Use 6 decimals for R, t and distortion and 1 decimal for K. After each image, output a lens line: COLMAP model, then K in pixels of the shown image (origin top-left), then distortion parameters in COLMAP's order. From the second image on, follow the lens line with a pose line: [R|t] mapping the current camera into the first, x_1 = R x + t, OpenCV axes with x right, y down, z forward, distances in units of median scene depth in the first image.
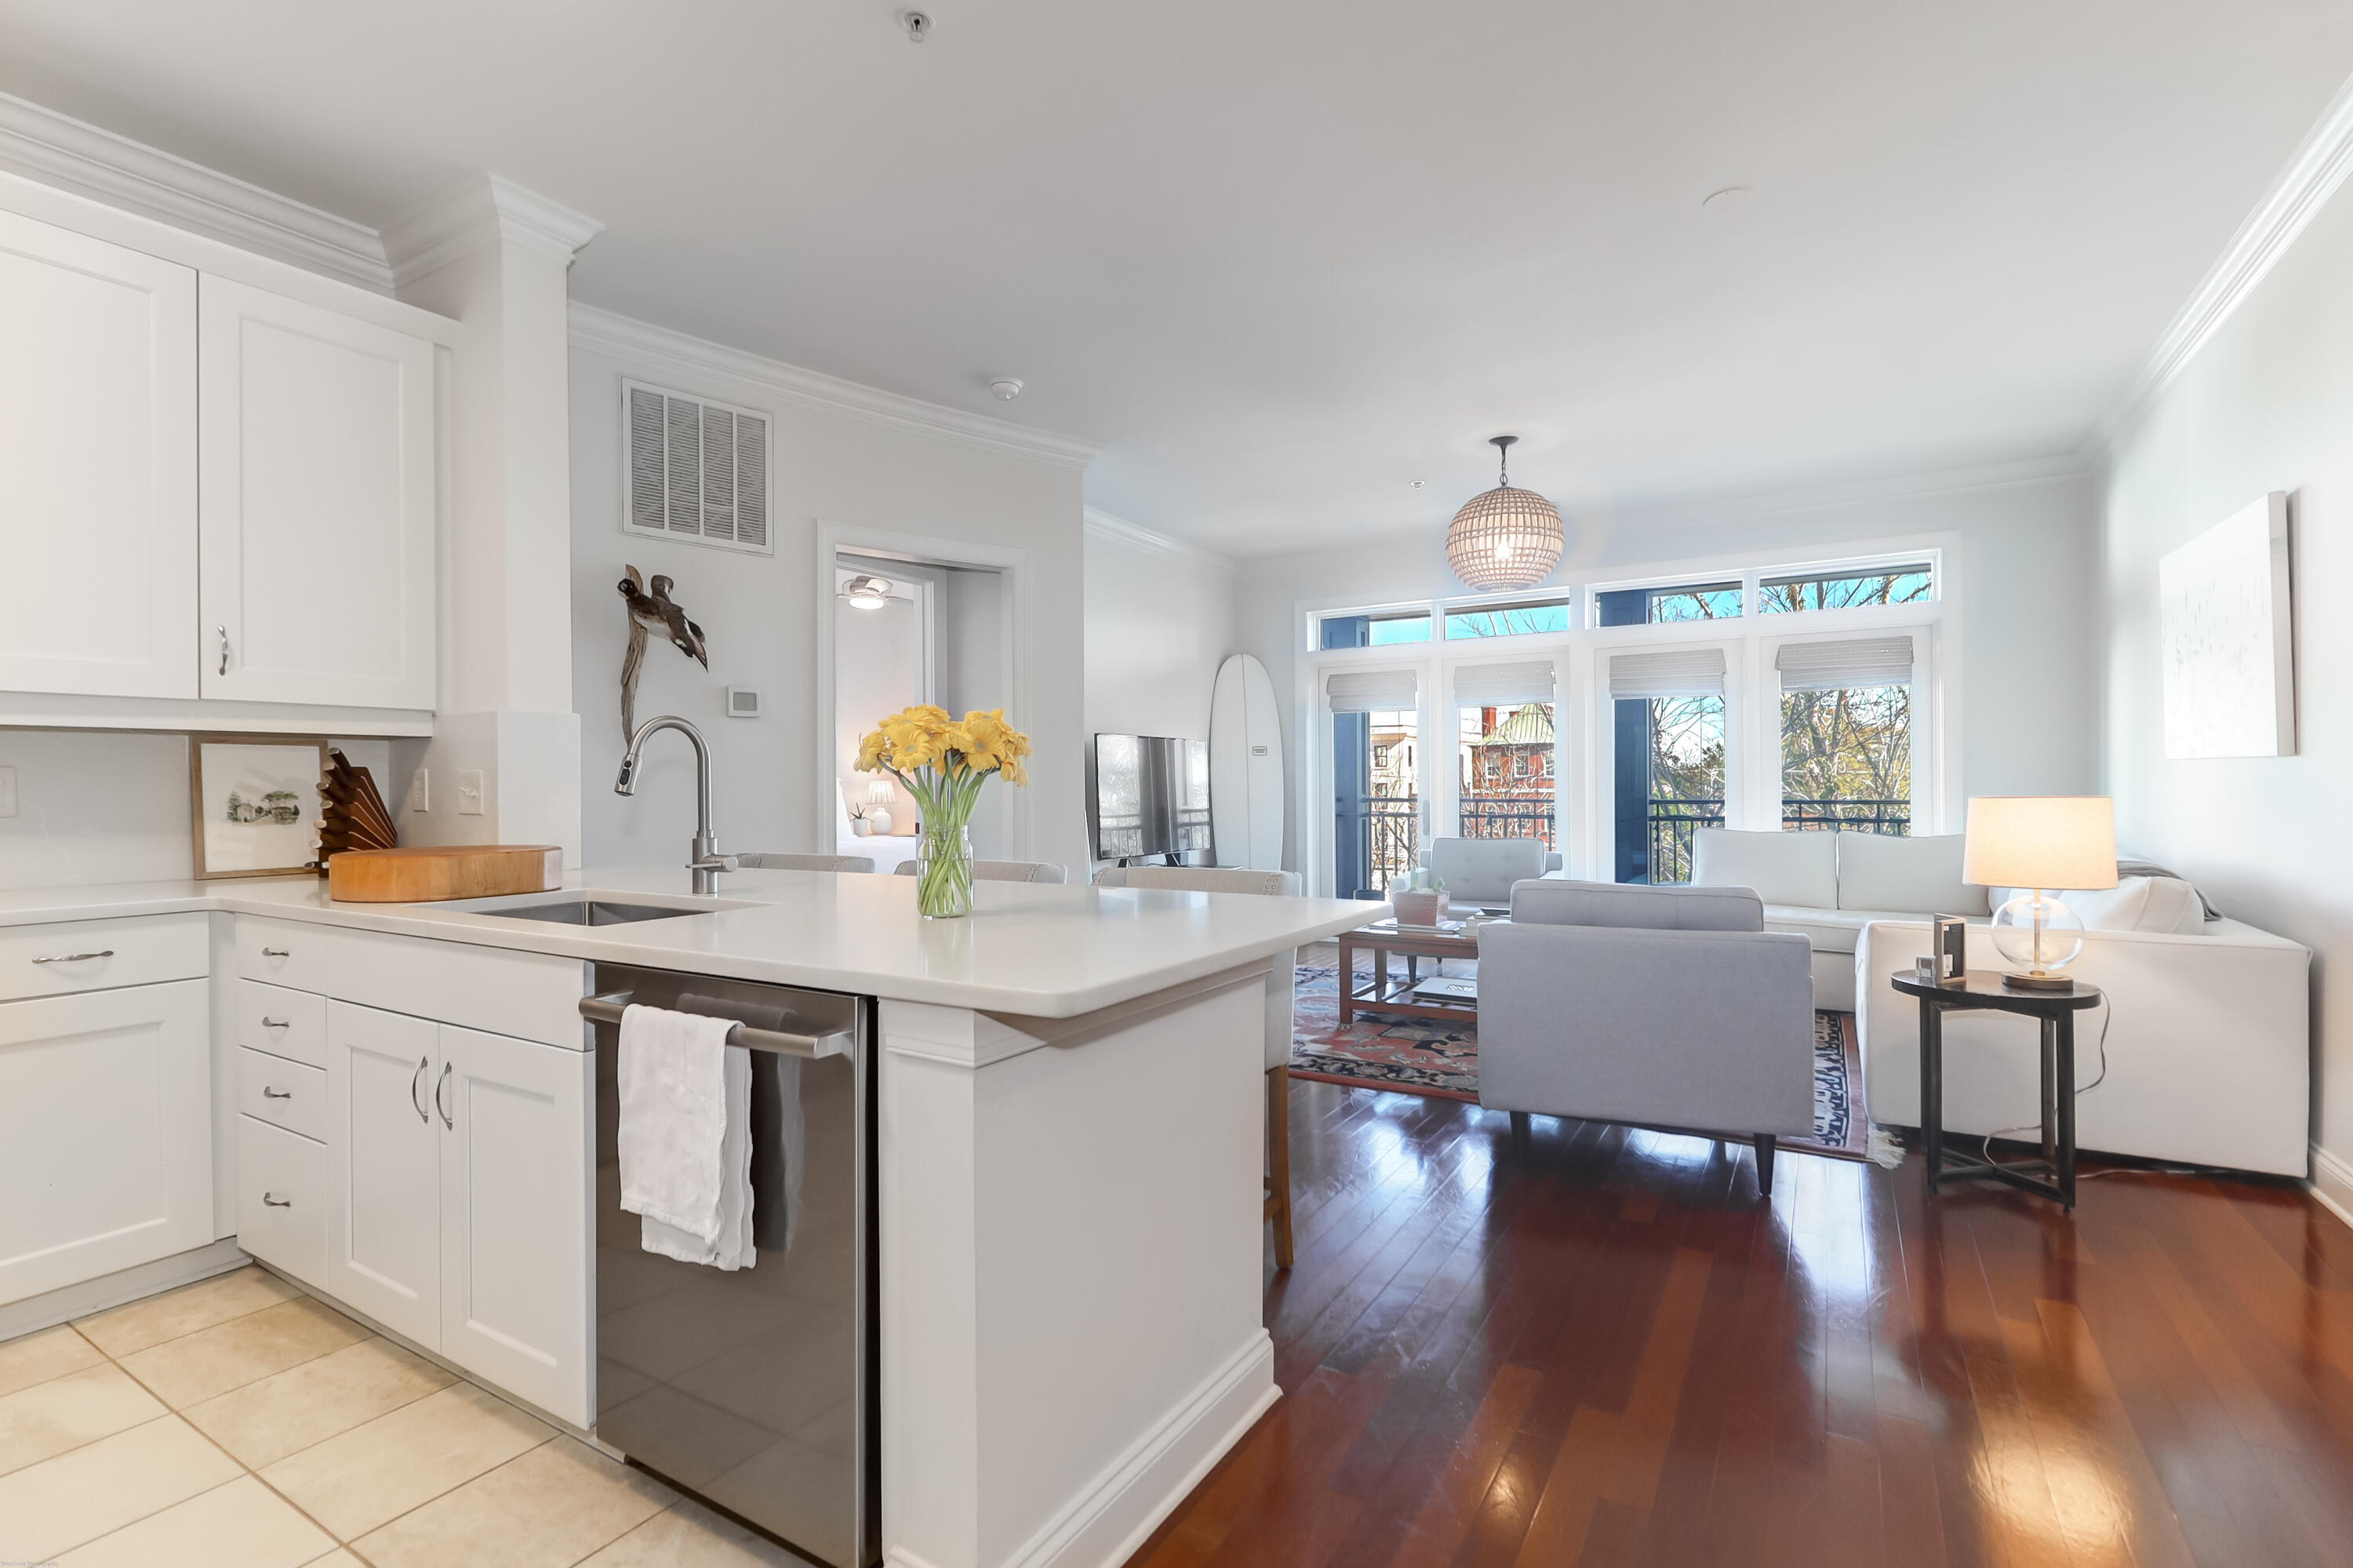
lens RADIAL K [[1074.6, 0, 1166.9], [0, 1074.6, 785.0], [0, 0, 1]] dist [0.007453, -0.002602]
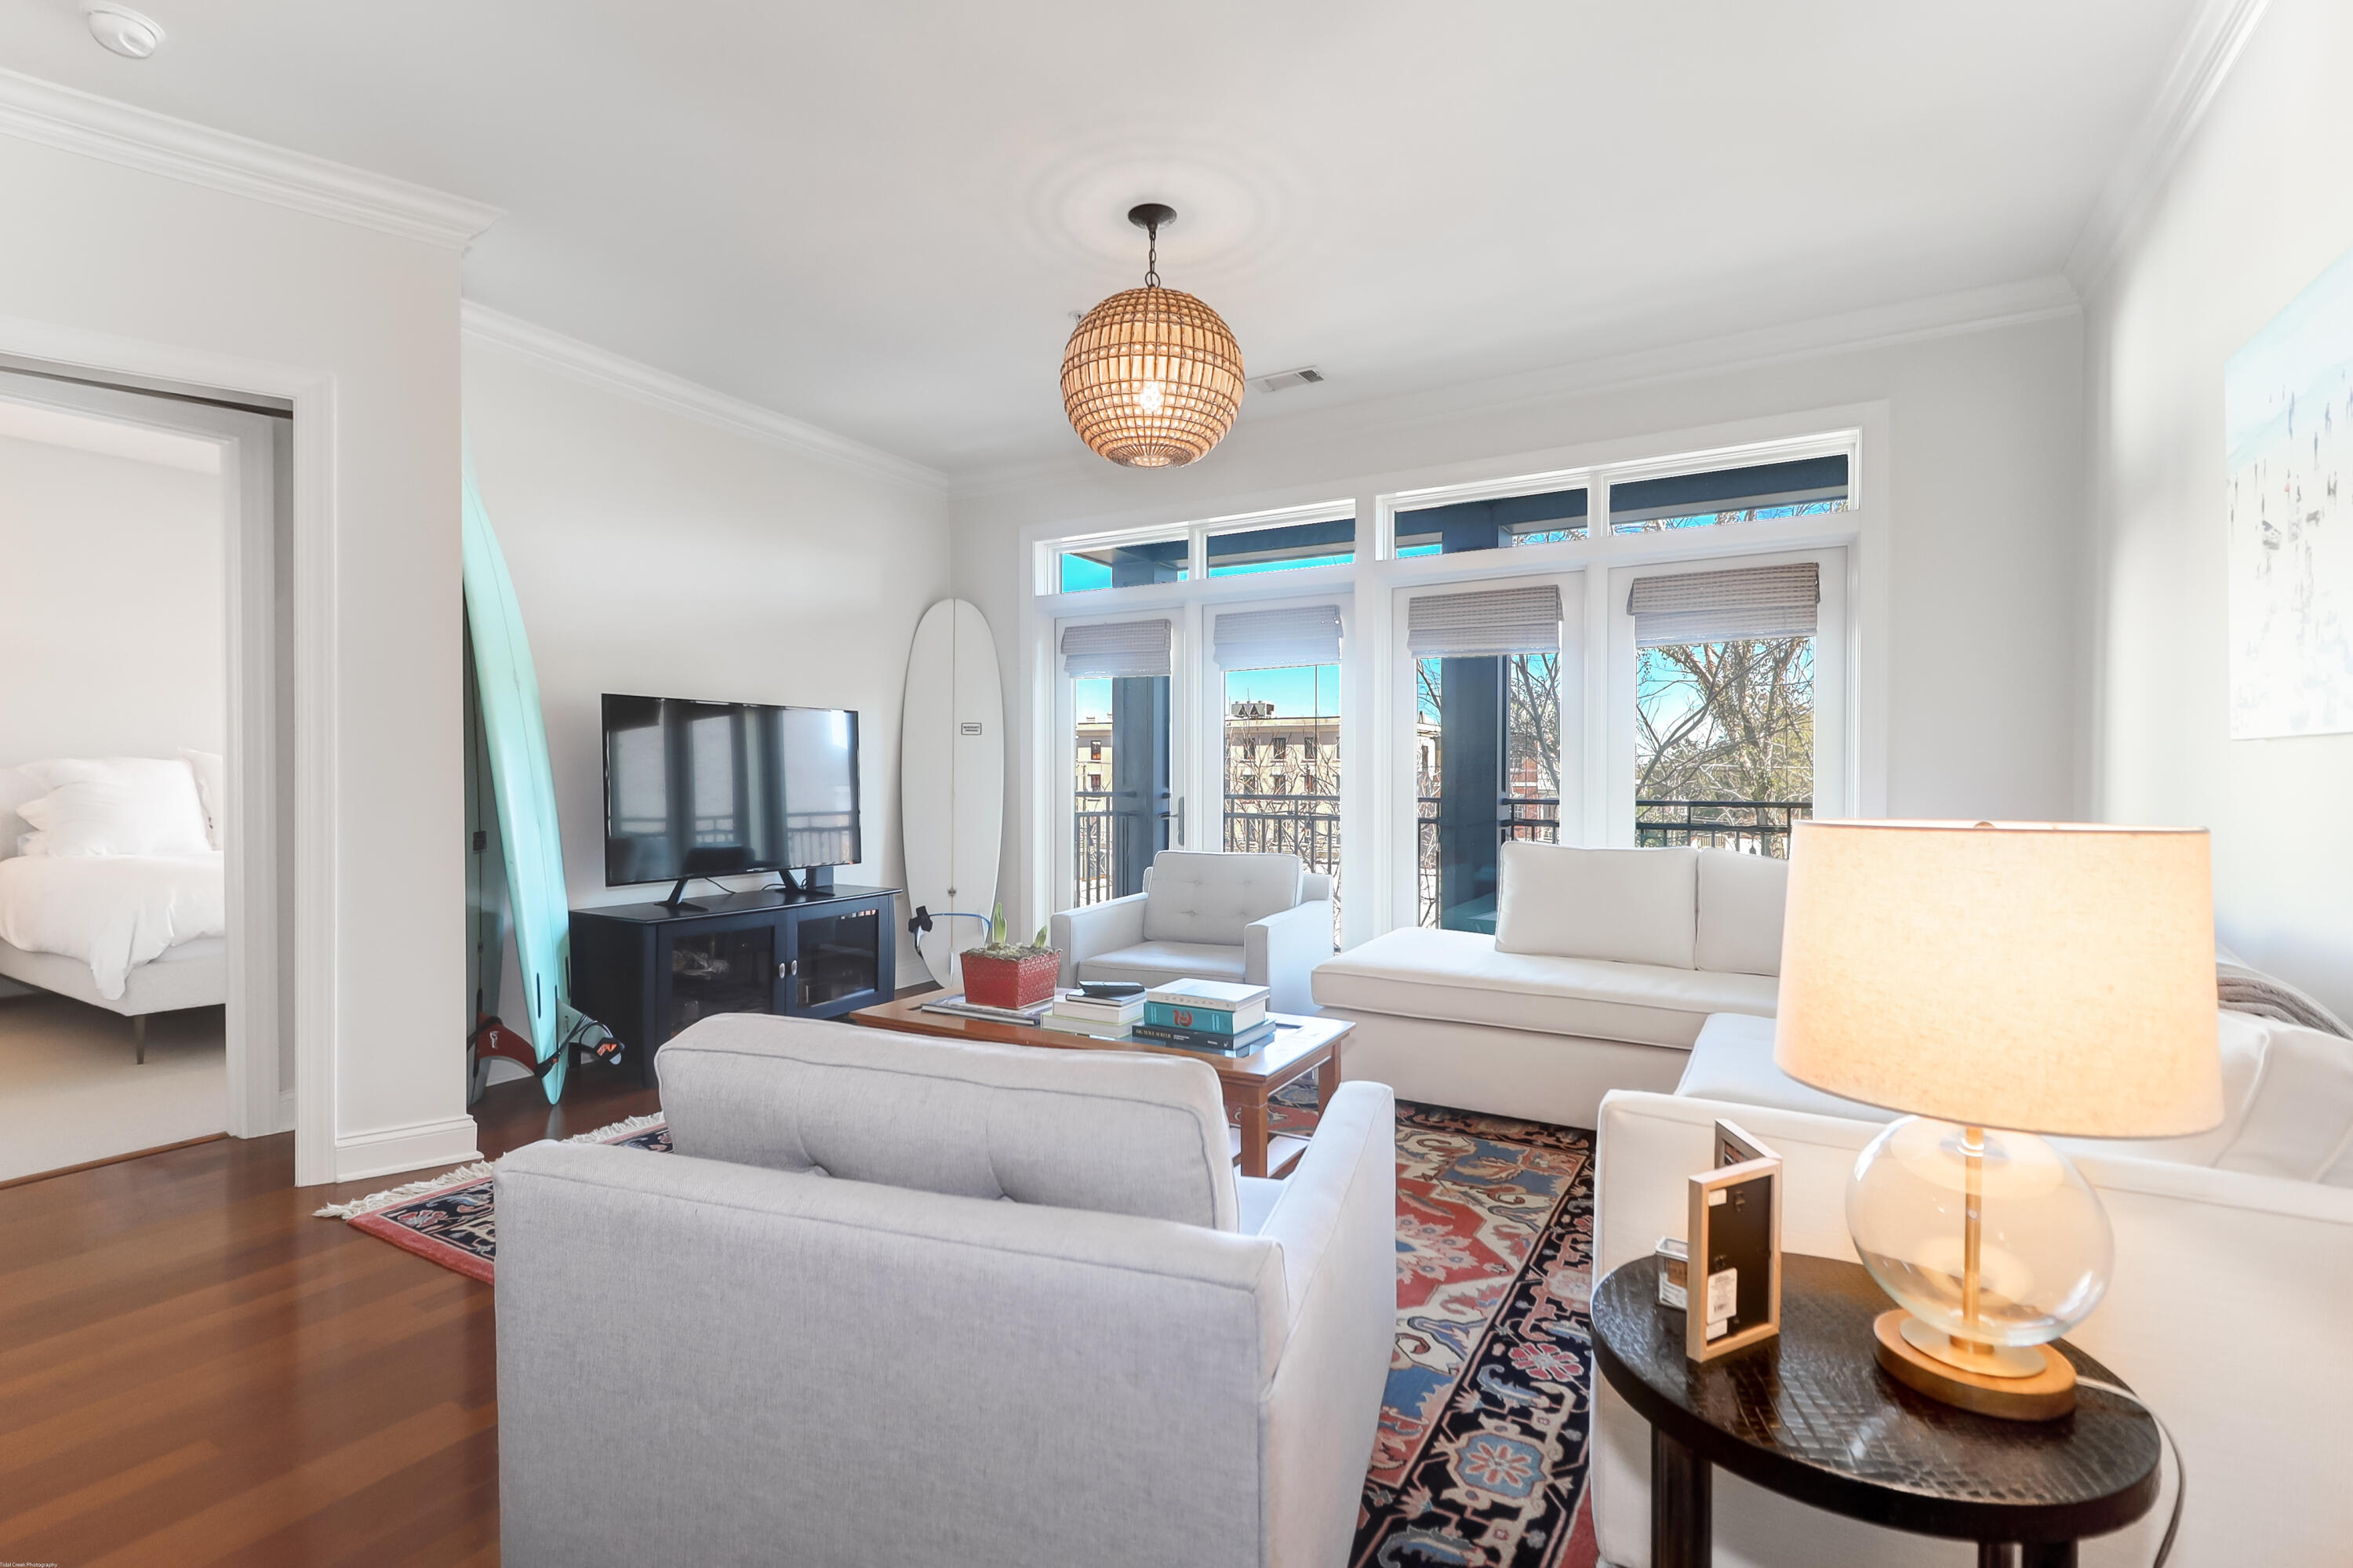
lens RADIAL K [[1074.6, 0, 1172.5], [0, 1074.6, 784.8], [0, 0, 1]] dist [0.007453, -0.002602]
pose [[0.999691, 0.009115, 0.023129, 0.313113], [-0.009323, 0.999917, 0.008929, -0.001143], [-0.023046, -0.009142, 0.999693, 0.383037]]
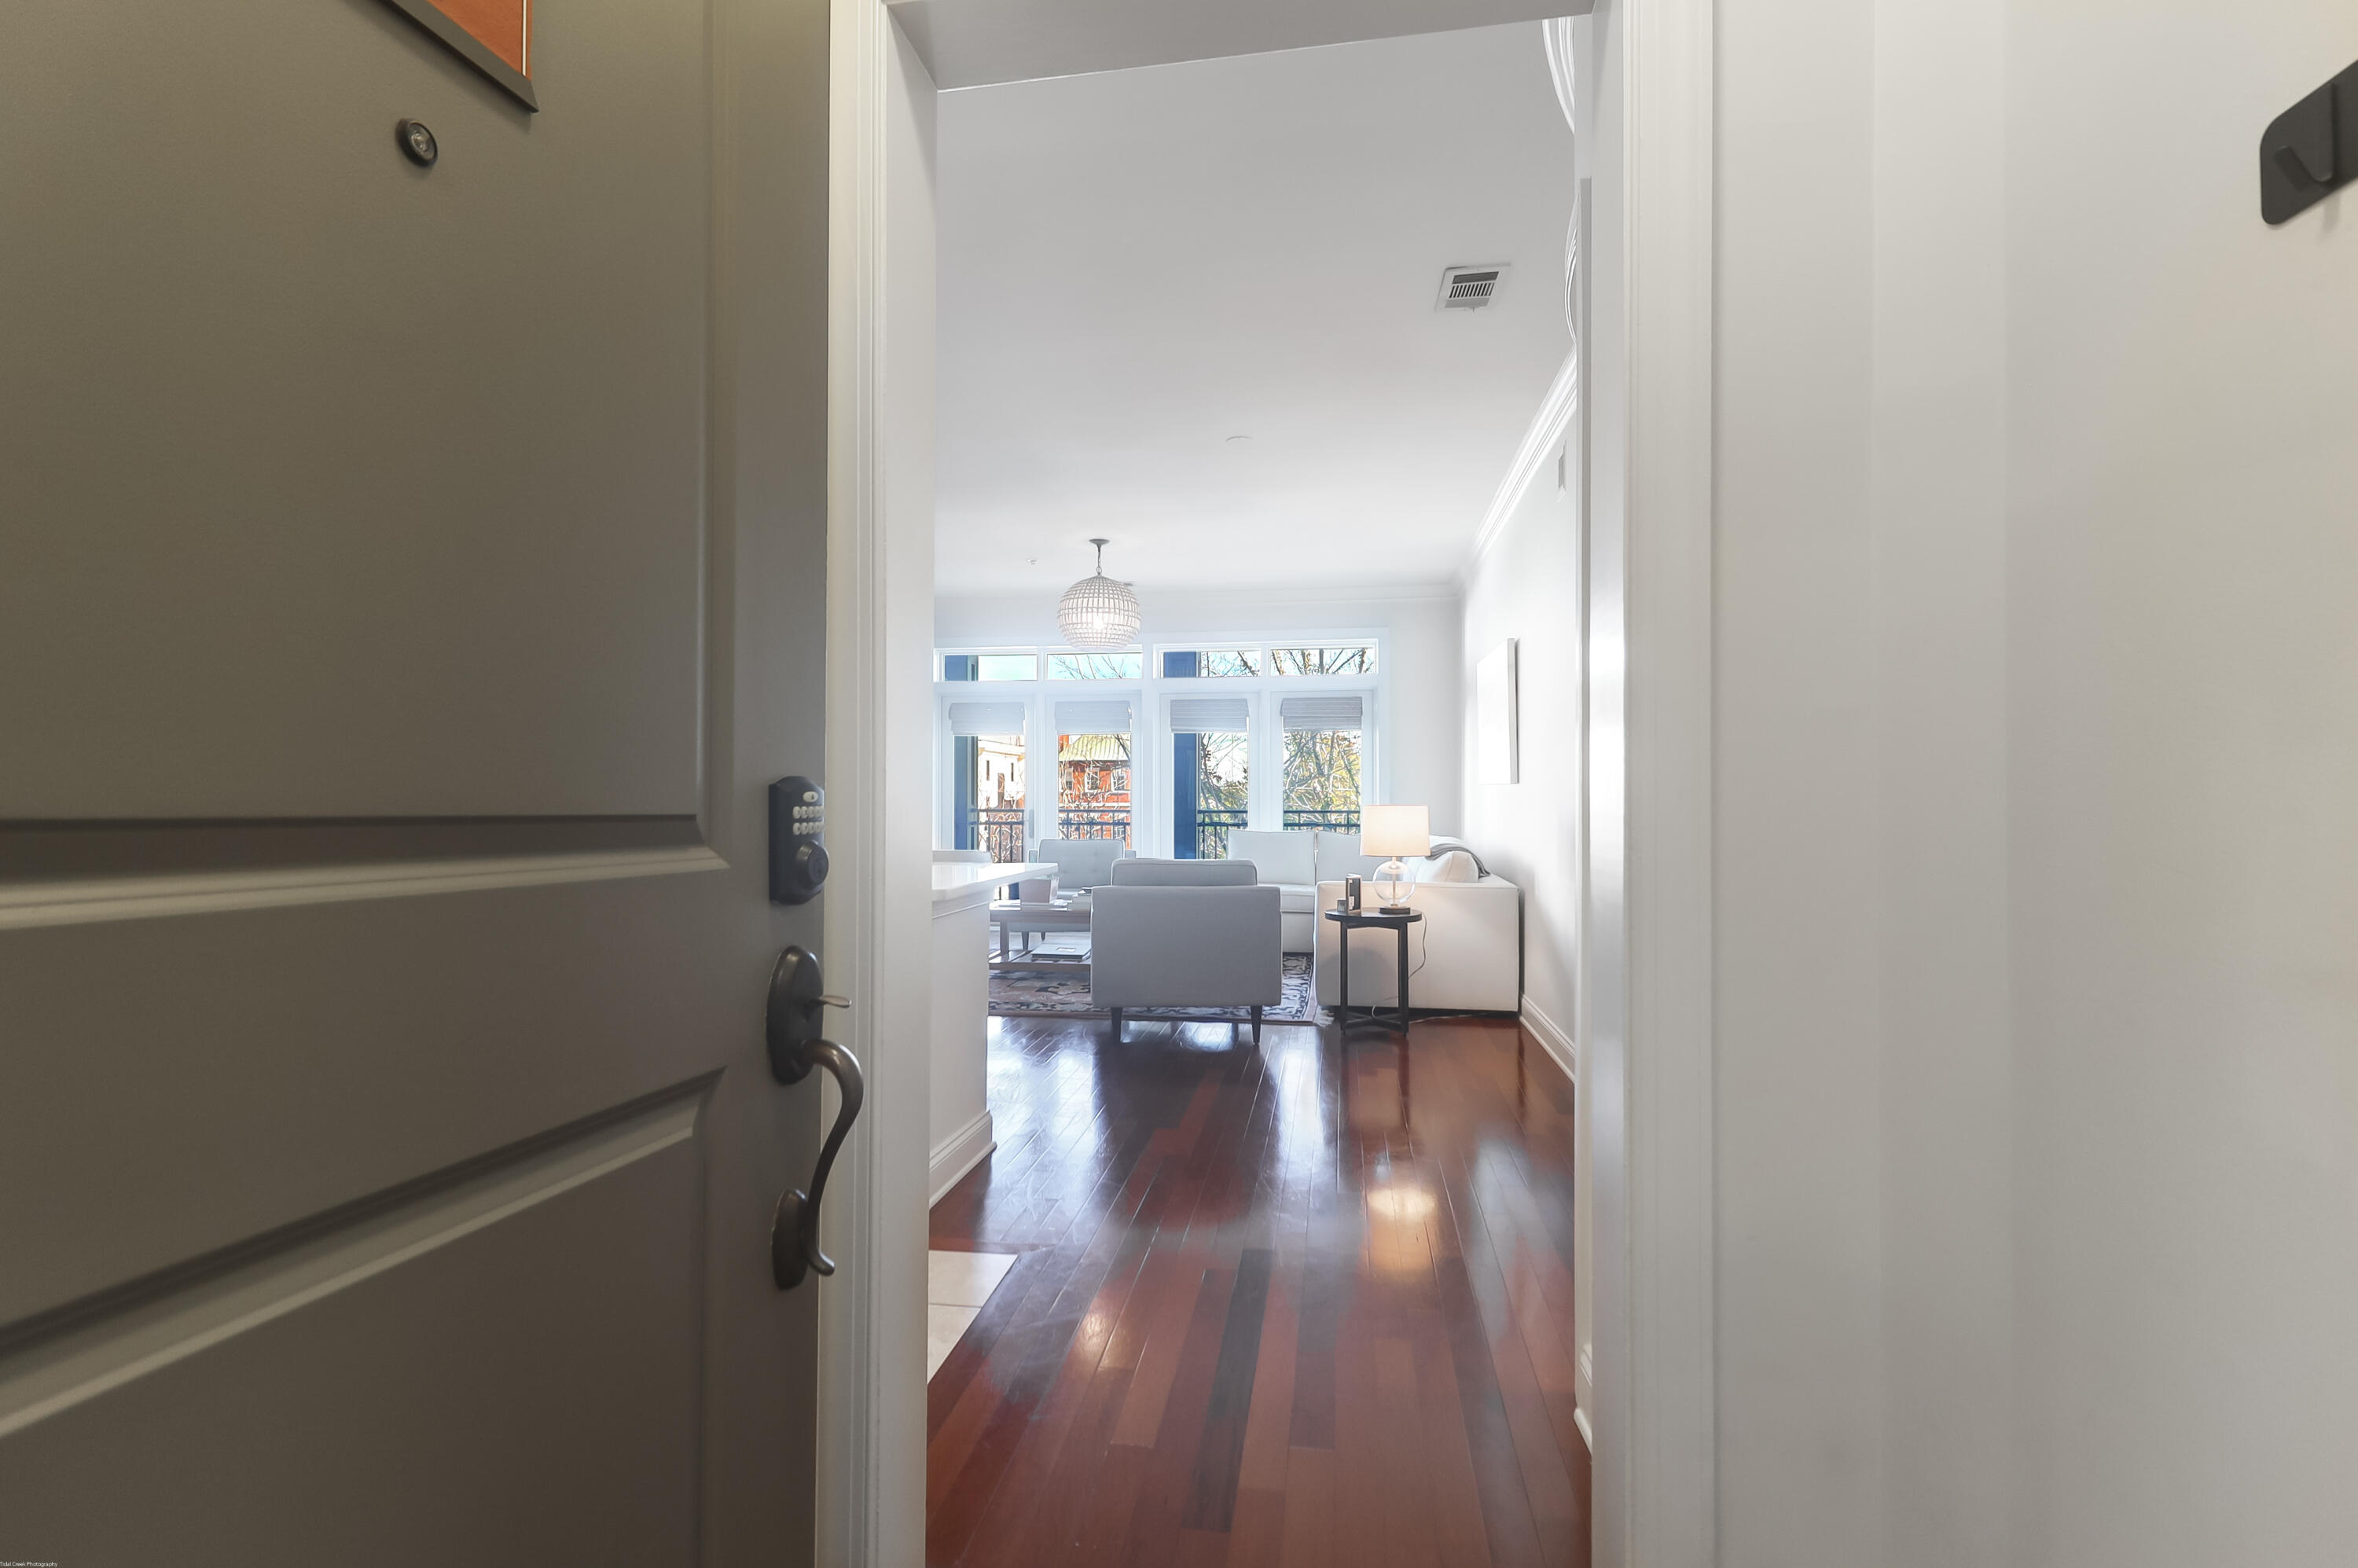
lens RADIAL K [[1076.8, 0, 1177.3], [0, 1076.8, 789.7], [0, 0, 1]] dist [0.007453, -0.002602]
pose [[0.921207, 0.008880, 0.388971, -0.118706], [-0.005857, 0.999943, -0.008956, 0.001831], [-0.389029, 0.005972, 0.921206, -0.277452]]
